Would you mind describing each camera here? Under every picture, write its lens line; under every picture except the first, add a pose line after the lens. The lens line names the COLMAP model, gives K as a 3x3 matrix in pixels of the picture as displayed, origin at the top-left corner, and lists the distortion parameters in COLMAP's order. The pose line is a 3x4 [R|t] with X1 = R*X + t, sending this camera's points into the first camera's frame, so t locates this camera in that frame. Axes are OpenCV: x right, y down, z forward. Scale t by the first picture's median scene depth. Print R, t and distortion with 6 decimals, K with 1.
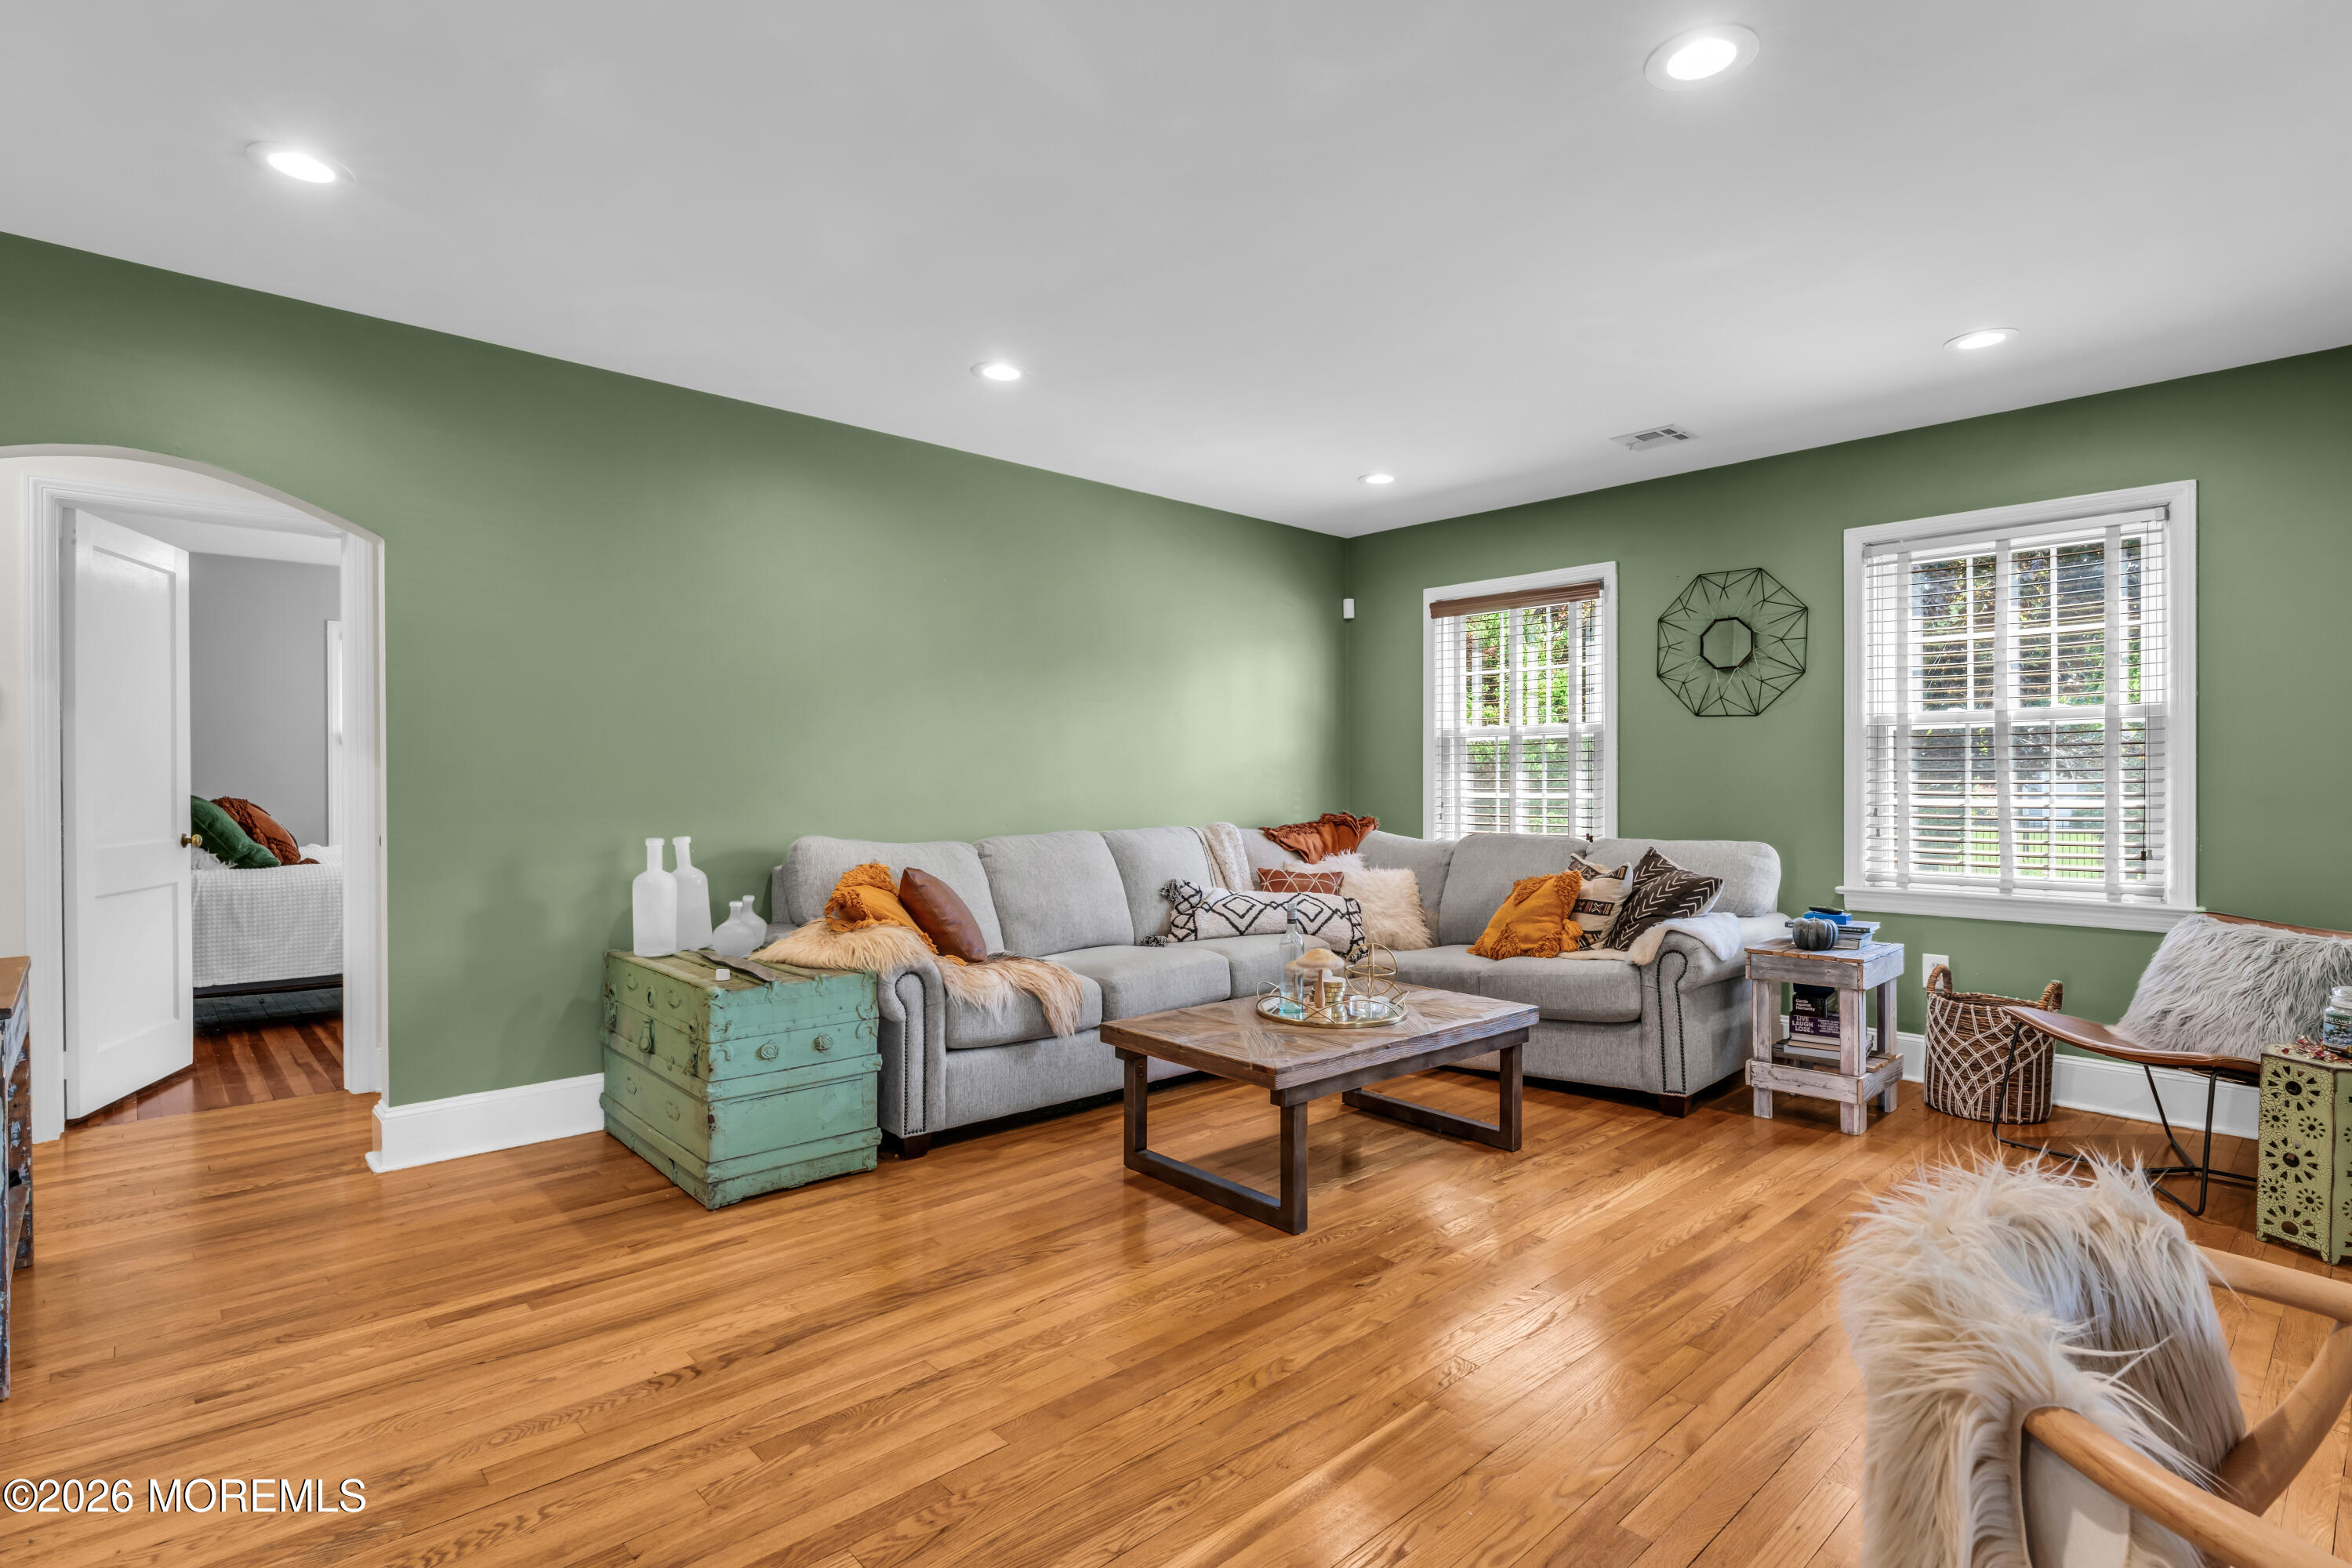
lens RADIAL K [[1129.3, 0, 1176.0], [0, 1129.3, 784.0], [0, 0, 1]] dist [-0.001108, 0.000054]
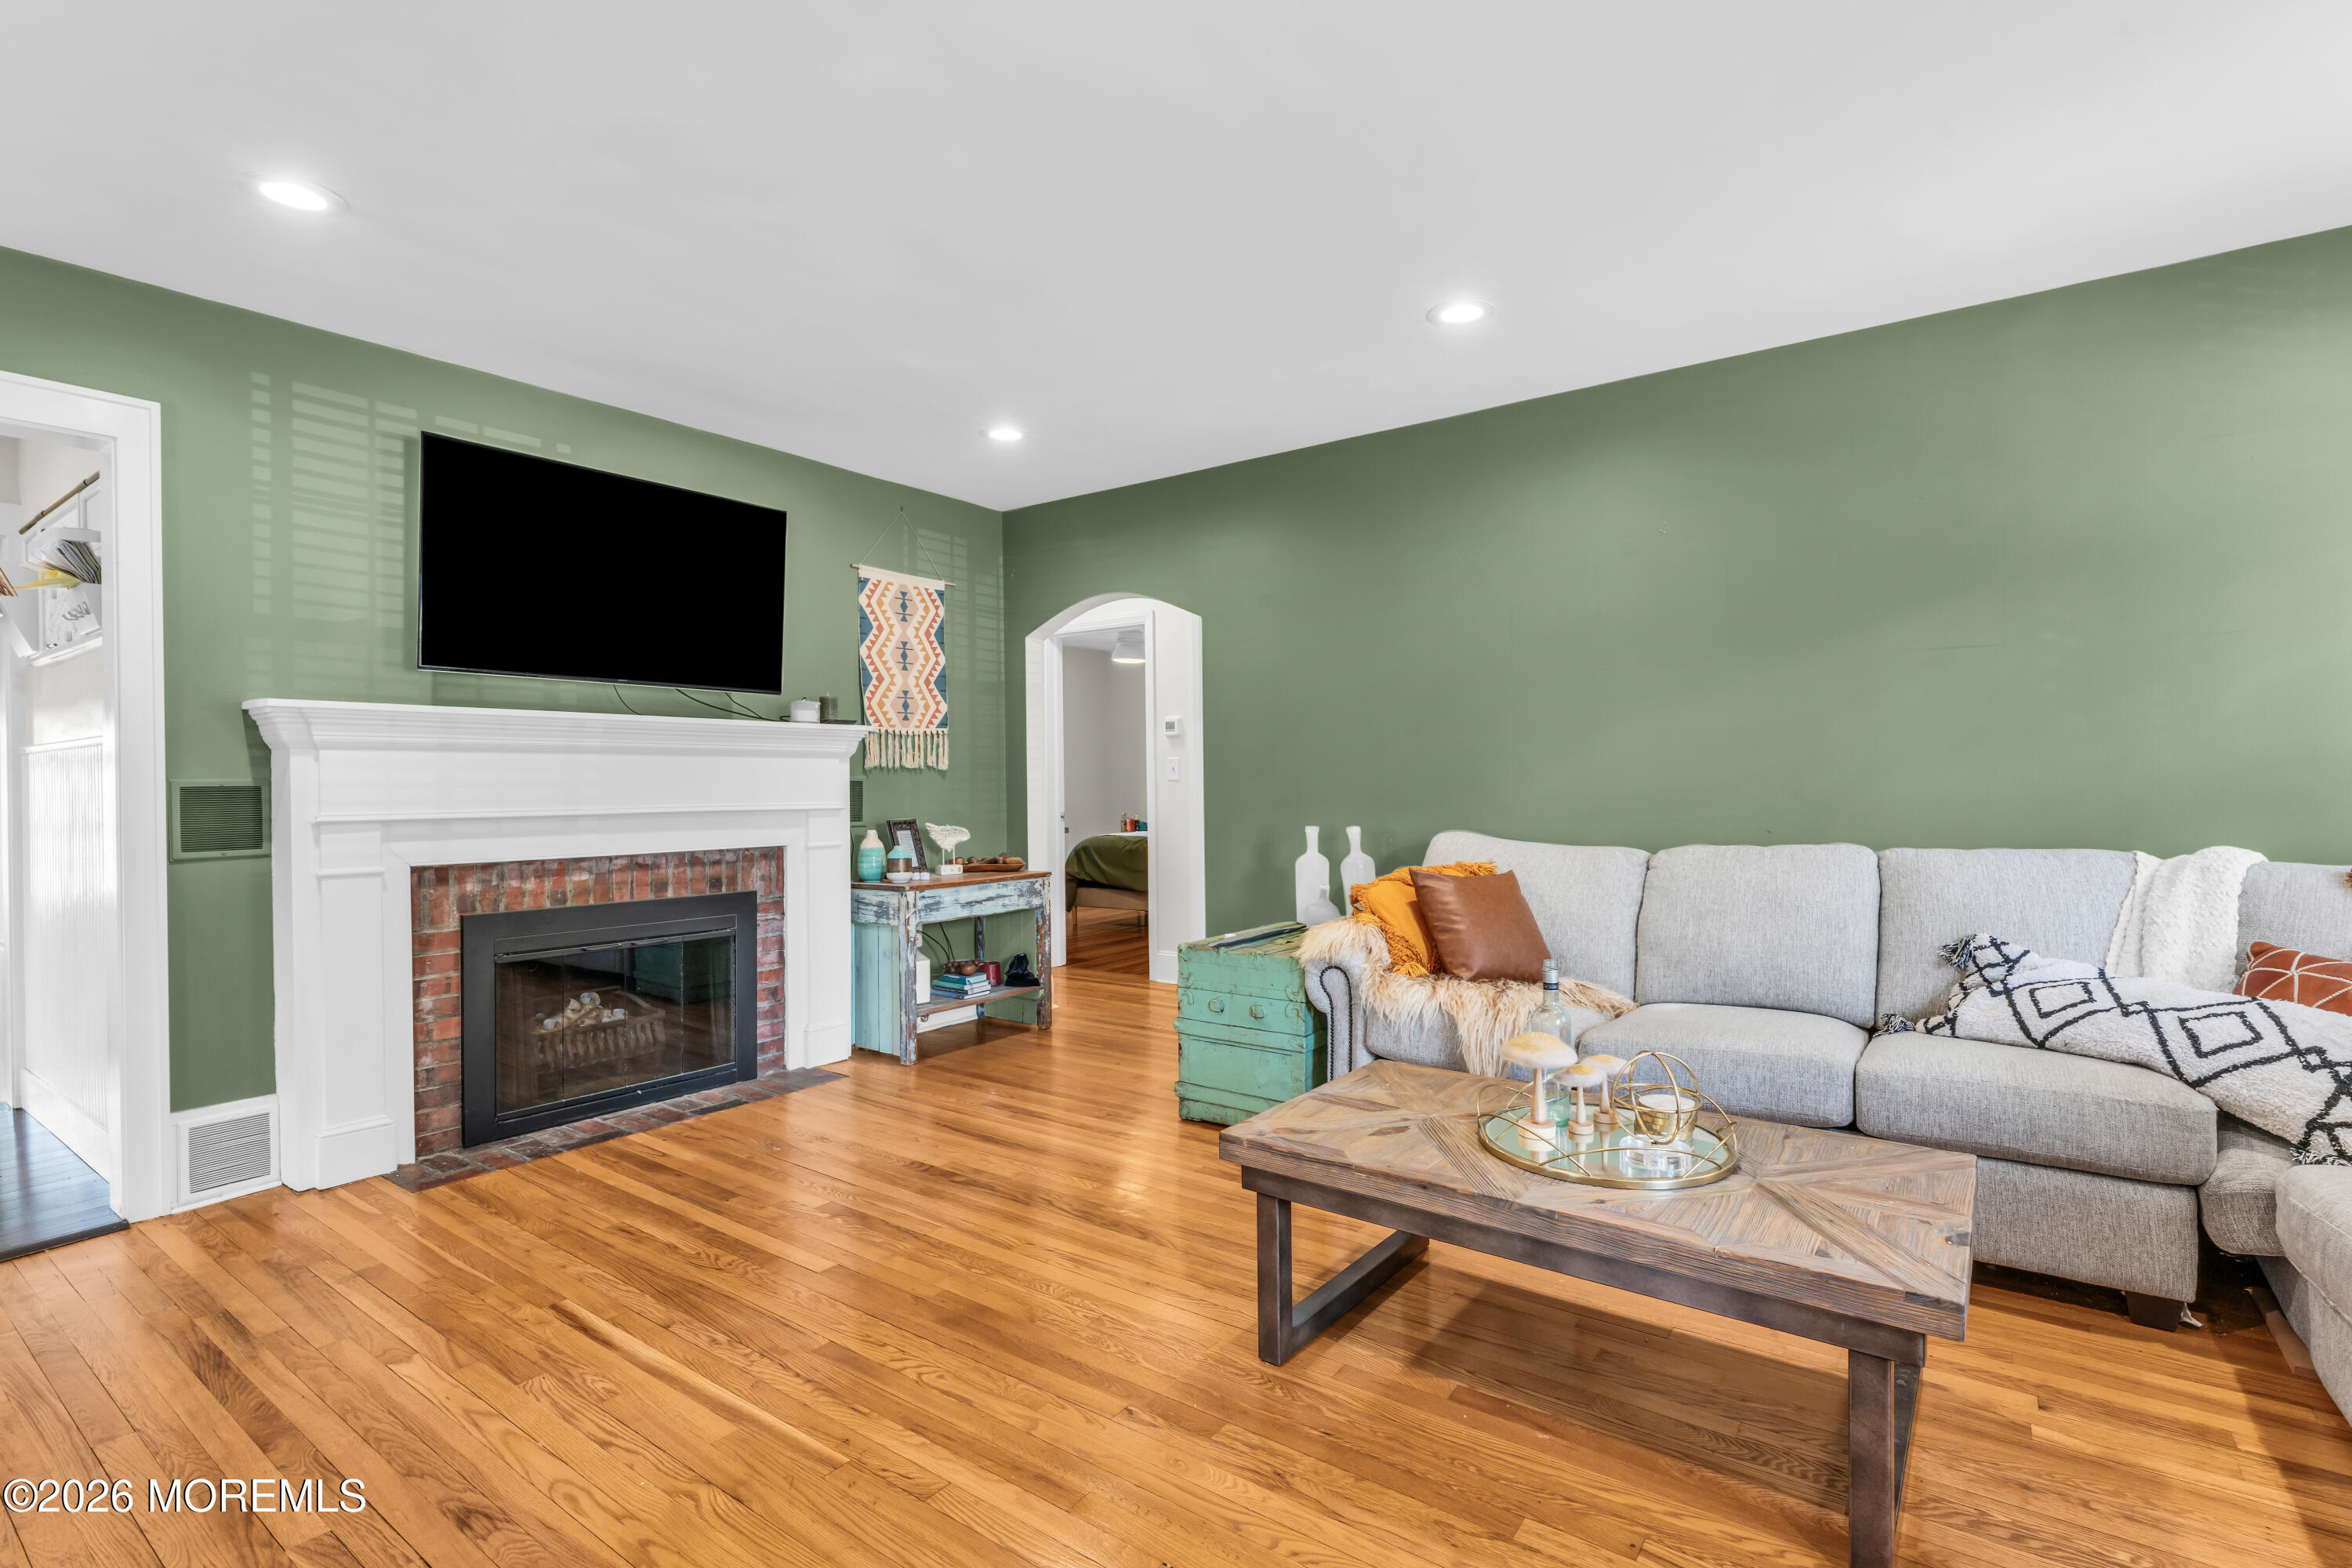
lens RADIAL K [[1099.4, 0, 1176.0], [0, 1099.4, 784.0], [0, 0, 1]] dist [0.016729, -0.000008]
pose [[0.192776, 0.001875, -0.981241, 0.741831], [0.012325, 0.999915, 0.004332, -0.004781], [0.981165, -0.012929, 0.192736, 0.699106]]
